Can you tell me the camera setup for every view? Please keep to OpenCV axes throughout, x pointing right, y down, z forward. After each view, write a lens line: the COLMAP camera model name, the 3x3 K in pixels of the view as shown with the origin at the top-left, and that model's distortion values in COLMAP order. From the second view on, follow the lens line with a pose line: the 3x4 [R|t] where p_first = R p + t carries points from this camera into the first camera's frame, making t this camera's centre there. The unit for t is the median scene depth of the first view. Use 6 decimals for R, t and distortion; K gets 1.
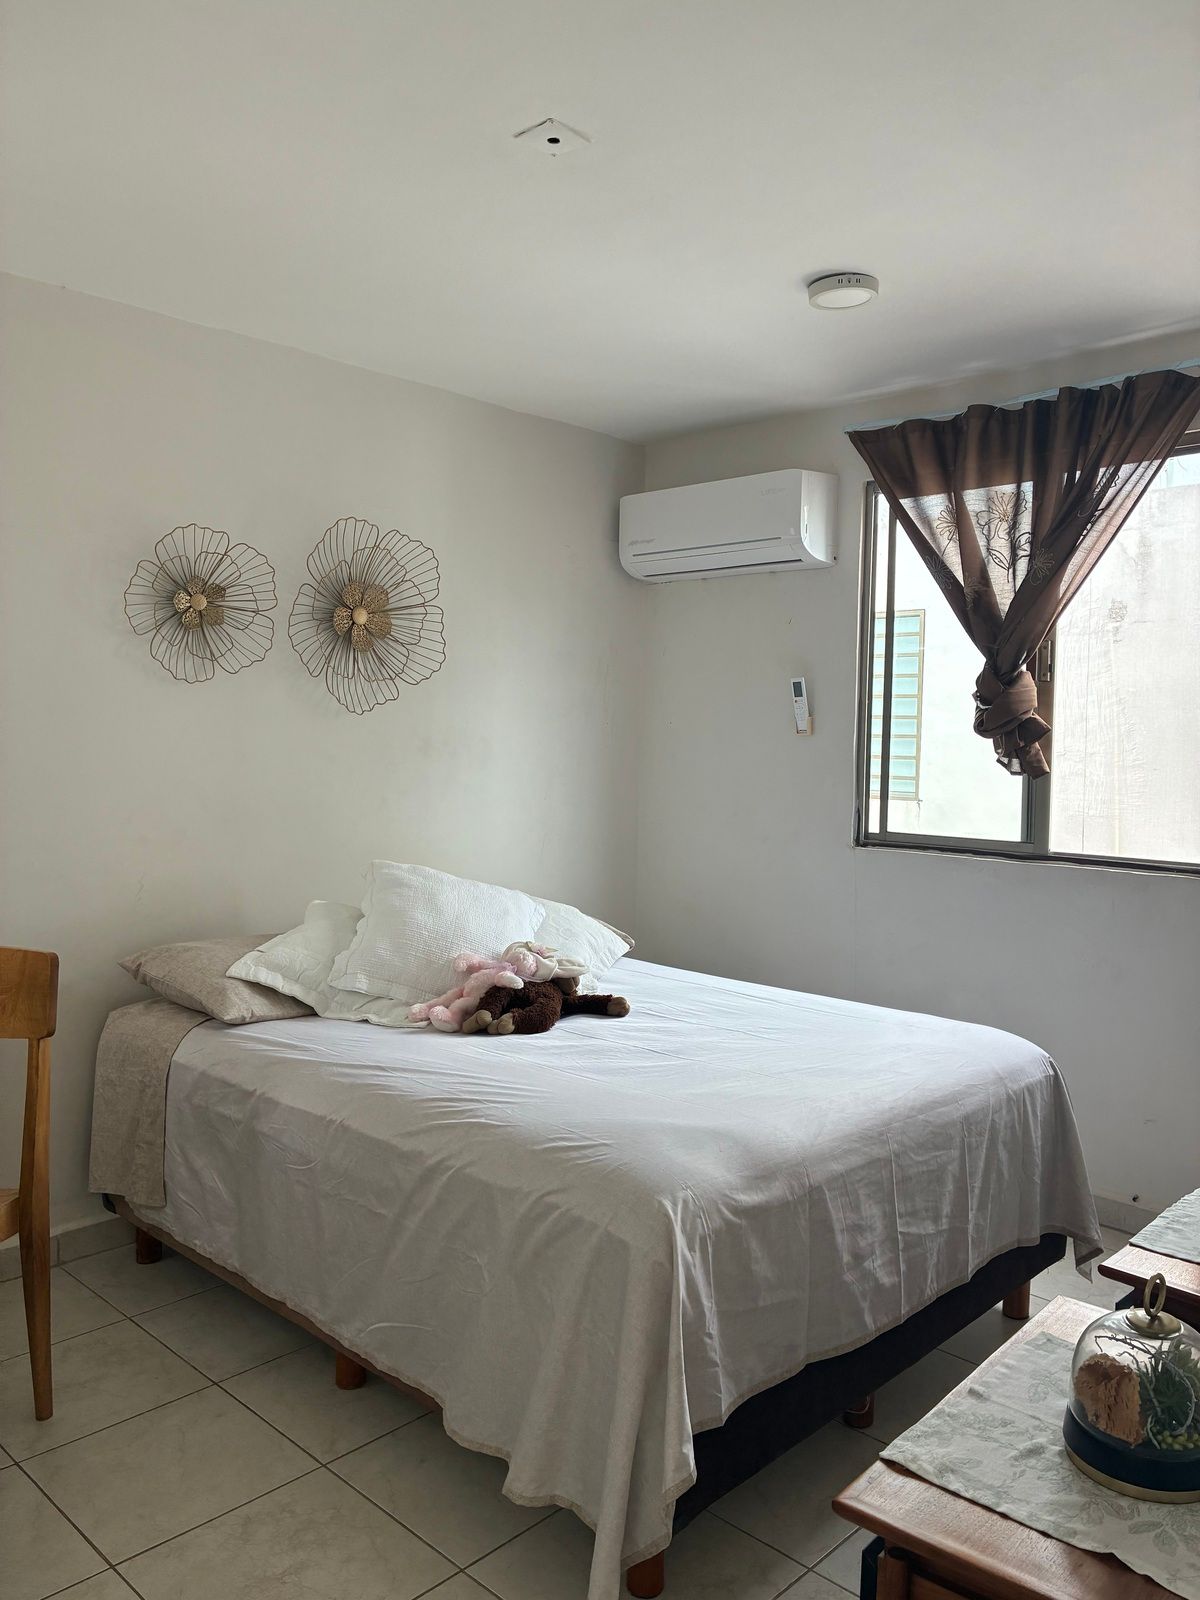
lens RADIAL K [[1227.2, 0, 625.4], [0, 1227.2, 817.5], [0, 0, 1]] dist [0.038957, -0.023385]
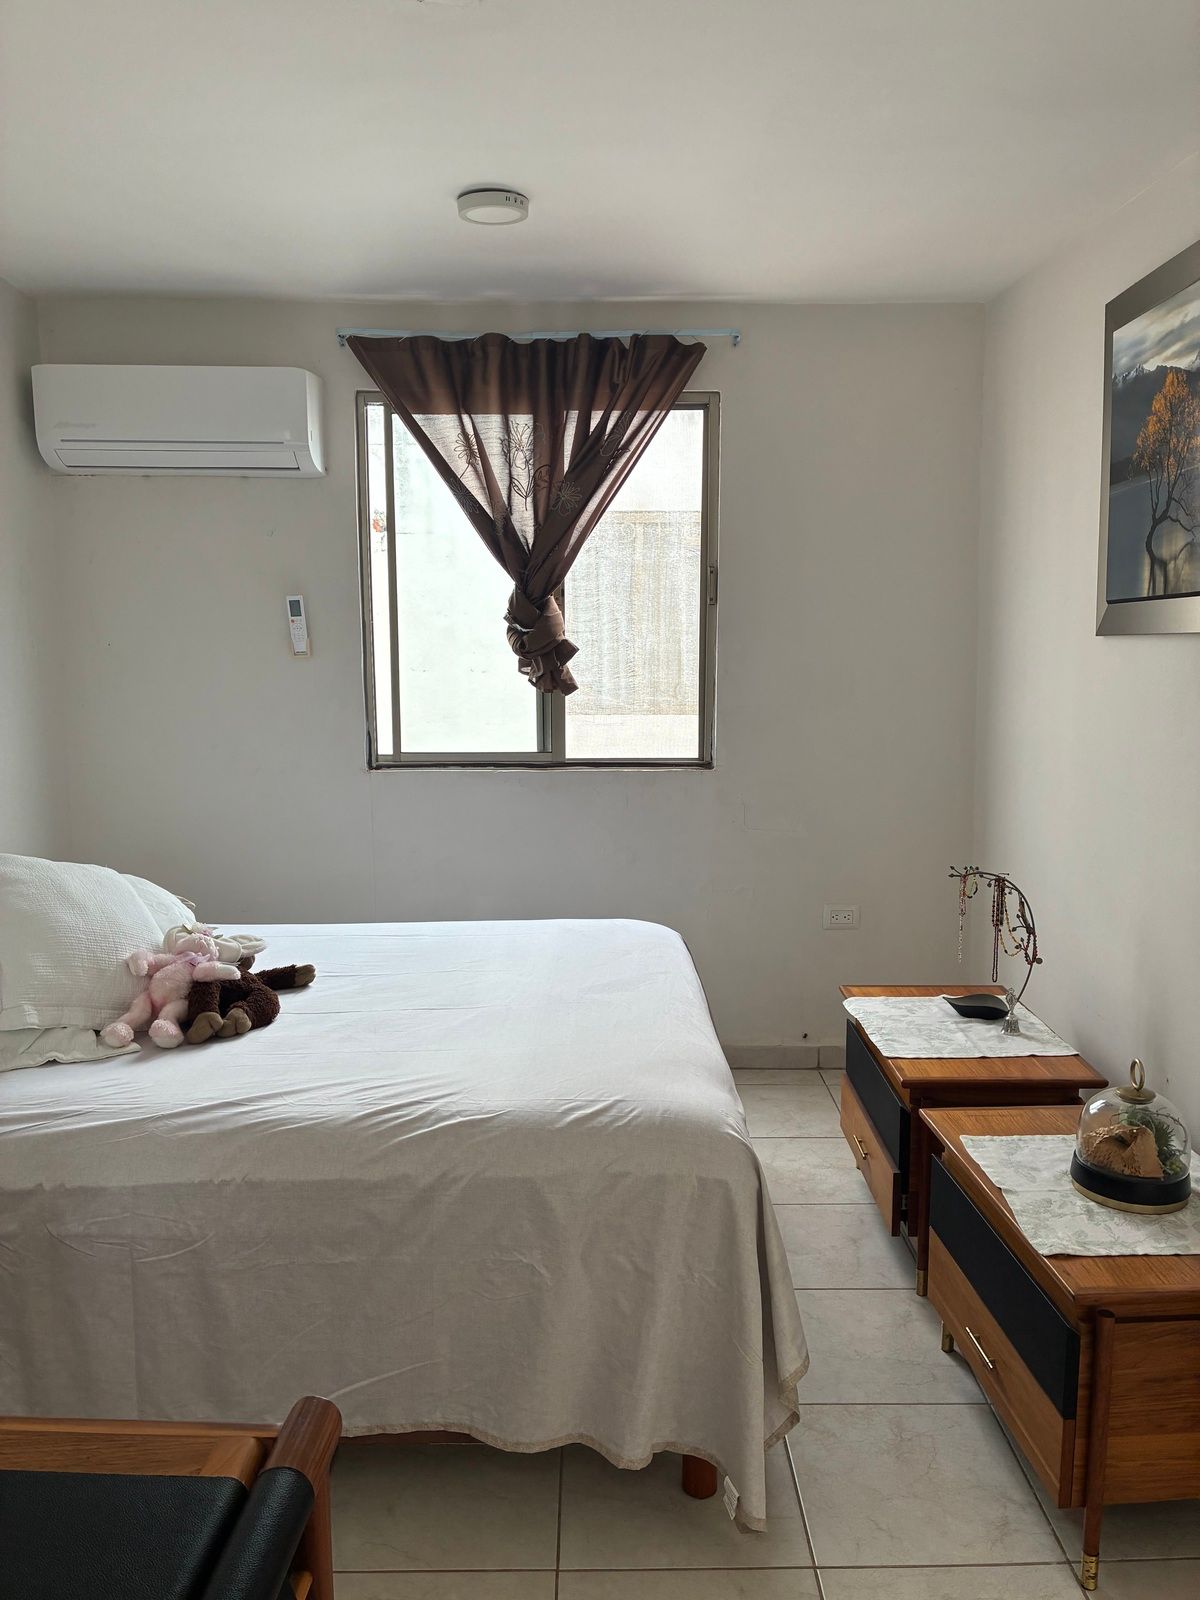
lens RADIAL K [[1227.2, 0, 604.6], [0, 1227.2, 811.6], [0, 0, 1]] dist [0.038957, -0.023385]
pose [[0.714116, -0.121412, 0.689418, -0.410051], [0.061453, 0.991915, 0.111030, -0.046776], [-0.697325, -0.036922, 0.715804, 0.183452]]
